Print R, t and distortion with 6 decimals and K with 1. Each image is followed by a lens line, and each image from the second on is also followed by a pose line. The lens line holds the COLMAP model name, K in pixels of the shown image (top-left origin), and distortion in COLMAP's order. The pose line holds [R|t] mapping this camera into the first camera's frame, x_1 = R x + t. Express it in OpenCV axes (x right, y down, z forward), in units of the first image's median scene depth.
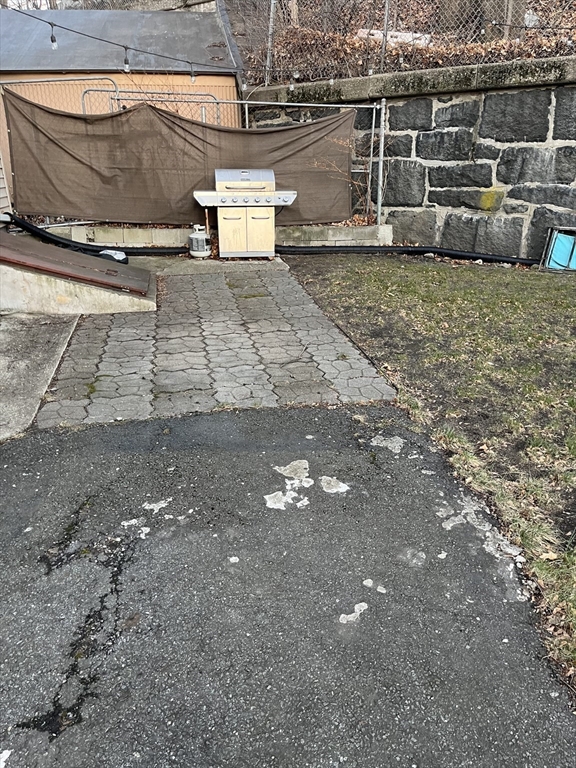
lens RADIAL K [[584.3, 0, 287.8], [0, 584.3, 384.7], [0, 0, 1]] dist [0.040122, -0.000050]
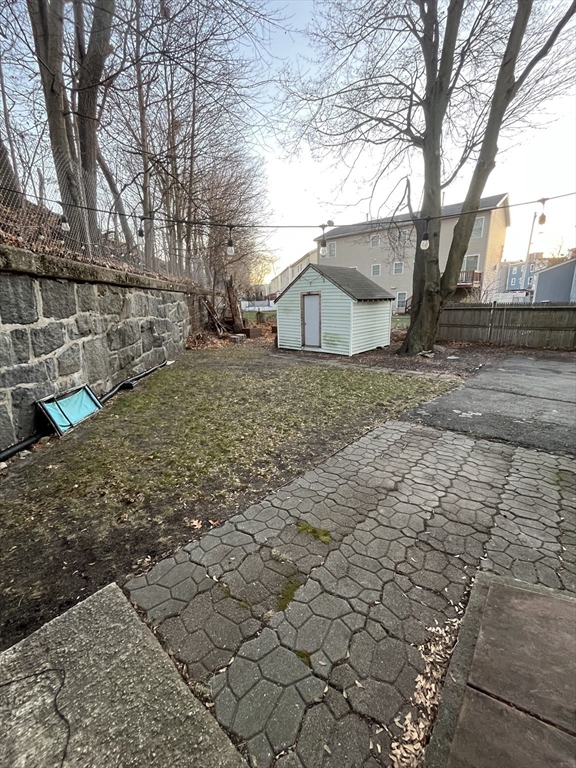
lens RADIAL K [[312.7, 0, 287.9], [0, 312.7, 384.6], [0, 0, 1]] dist [0.000123, -0.001129]
pose [[-0.630120, -0.167321, 0.758256, -0.355073], [0.307026, 0.843245, 0.441218, -0.576759], [-0.713221, 0.510824, -0.479973, 1.347649]]
